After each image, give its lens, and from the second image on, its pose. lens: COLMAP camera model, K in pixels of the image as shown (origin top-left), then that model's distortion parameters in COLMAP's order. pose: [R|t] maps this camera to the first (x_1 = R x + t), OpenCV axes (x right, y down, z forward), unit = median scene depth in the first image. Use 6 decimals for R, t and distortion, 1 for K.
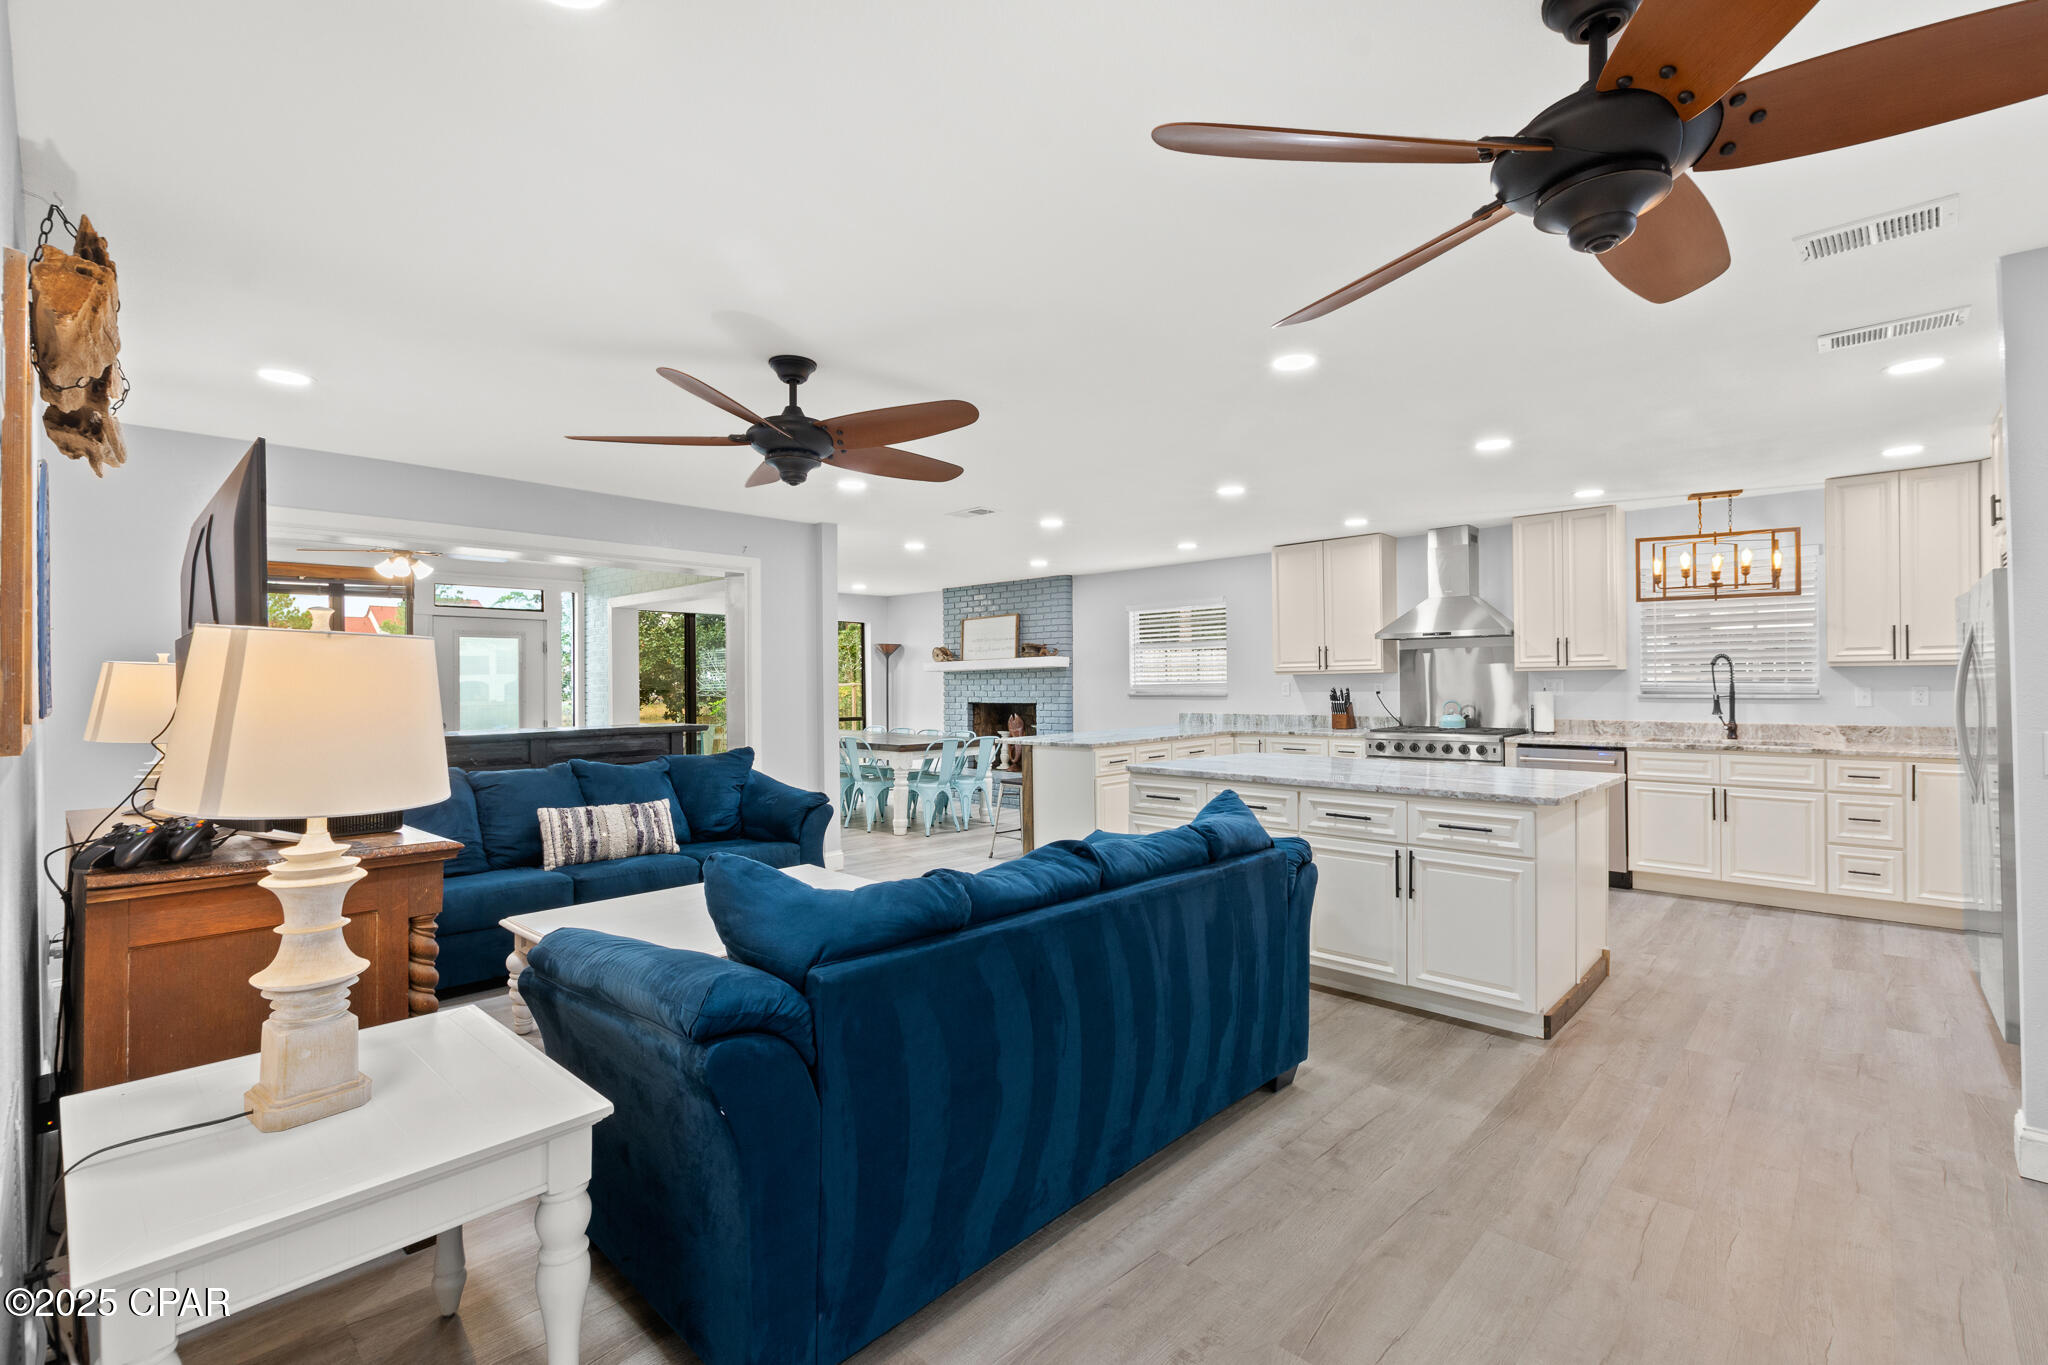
lens RADIAL K [[899.3, 0, 1024.0], [0, 899.3, 682.5], [0, 0, 1]] dist [0.001275, -0.000220]
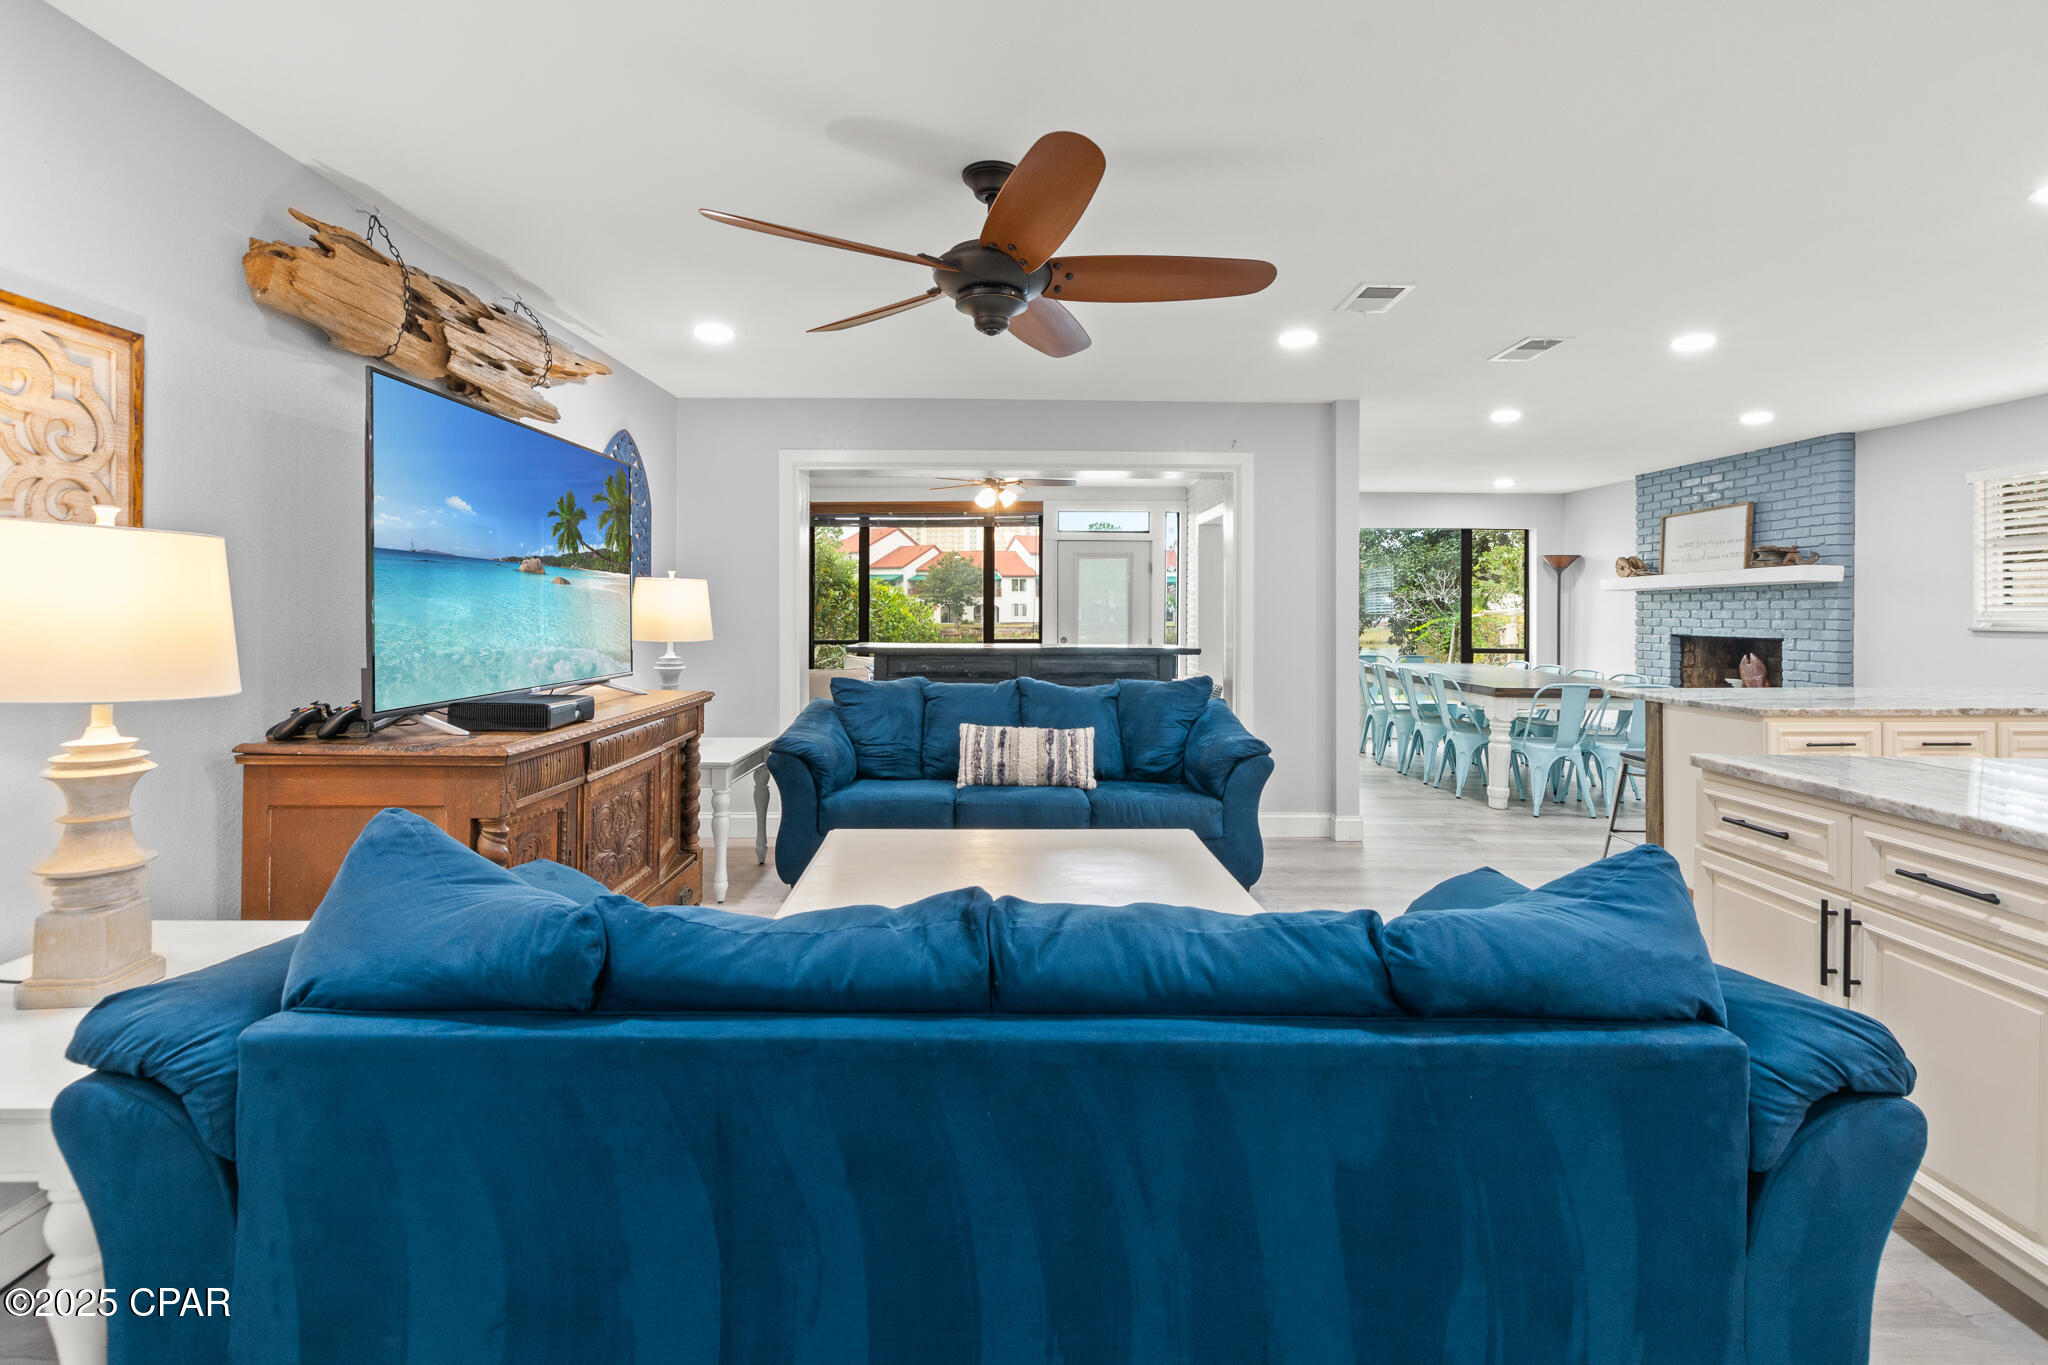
lens RADIAL K [[912.3, 0, 1028.9], [0, 912.3, 610.6], [0, 0, 1]] dist [-0.000782, -0.000276]
pose [[0.697433, 0.012741, -0.716536, 0.171664], [-0.009782, 0.999918, 0.008258, 0.004619], [0.716583, 0.001250, 0.697501, 0.259309]]
